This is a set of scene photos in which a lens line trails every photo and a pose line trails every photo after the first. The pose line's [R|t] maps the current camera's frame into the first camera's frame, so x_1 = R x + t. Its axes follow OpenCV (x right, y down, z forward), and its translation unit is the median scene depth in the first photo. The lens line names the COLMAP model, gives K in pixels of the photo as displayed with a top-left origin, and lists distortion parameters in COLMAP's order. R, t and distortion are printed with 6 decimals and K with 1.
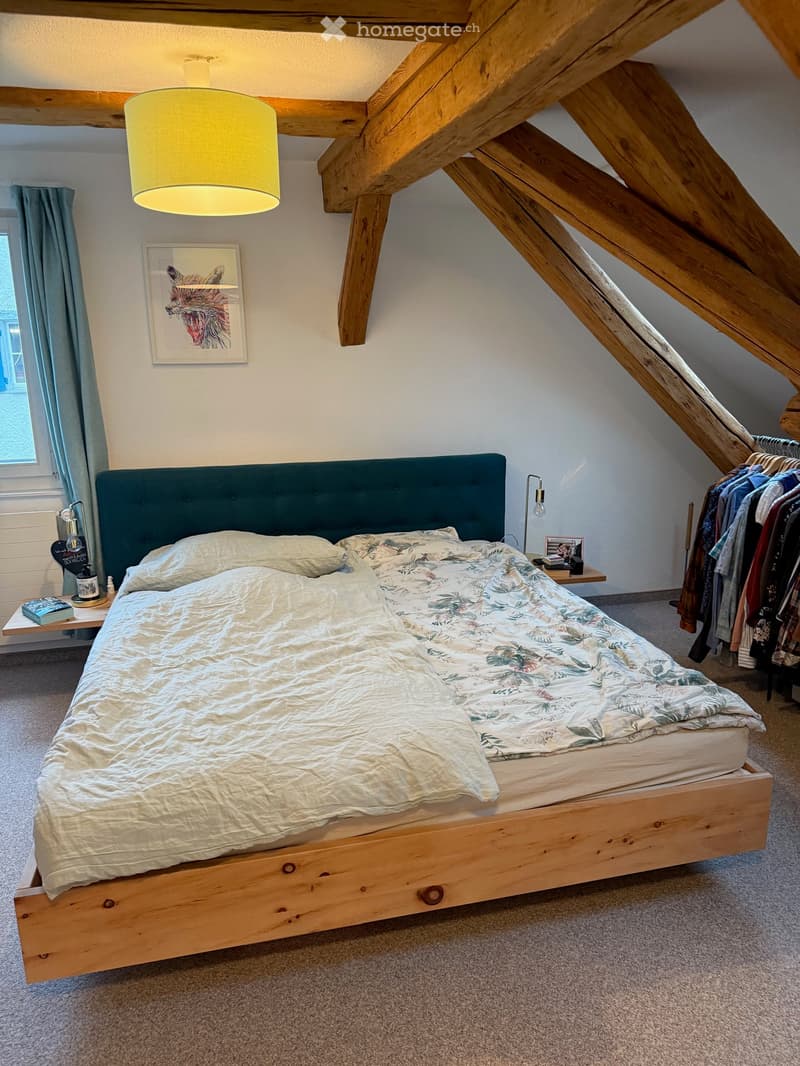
lens RADIAL K [[761.9, 0, 401.1], [0, 761.9, 537.2], [0, 0, 1]] dist [0.044071, -0.047201]
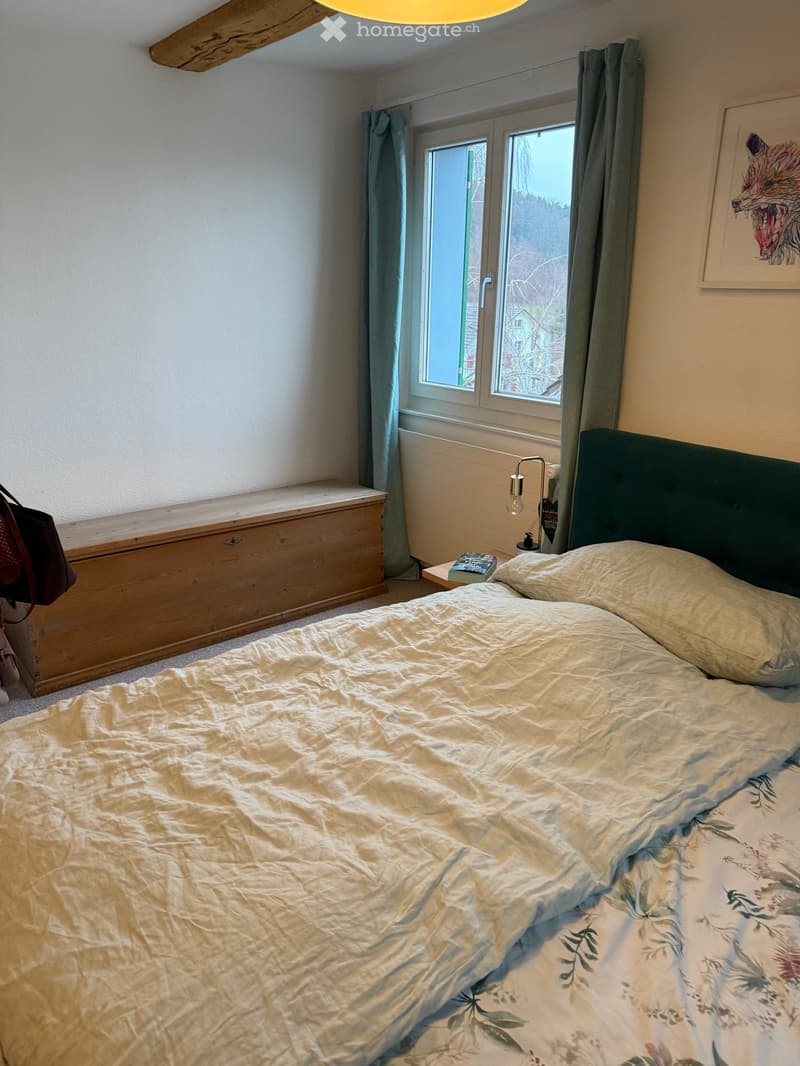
lens RADIAL K [[761.9, 0, 399.4], [0, 761.9, 522.6], [0, 0, 1]] dist [0.044071, -0.047201]
pose [[0.417538, 0.291828, -0.860522, 0.275718], [-0.246920, 0.947828, 0.201627, -0.125998], [0.874467, 0.128293, 0.467813, 0.595137]]
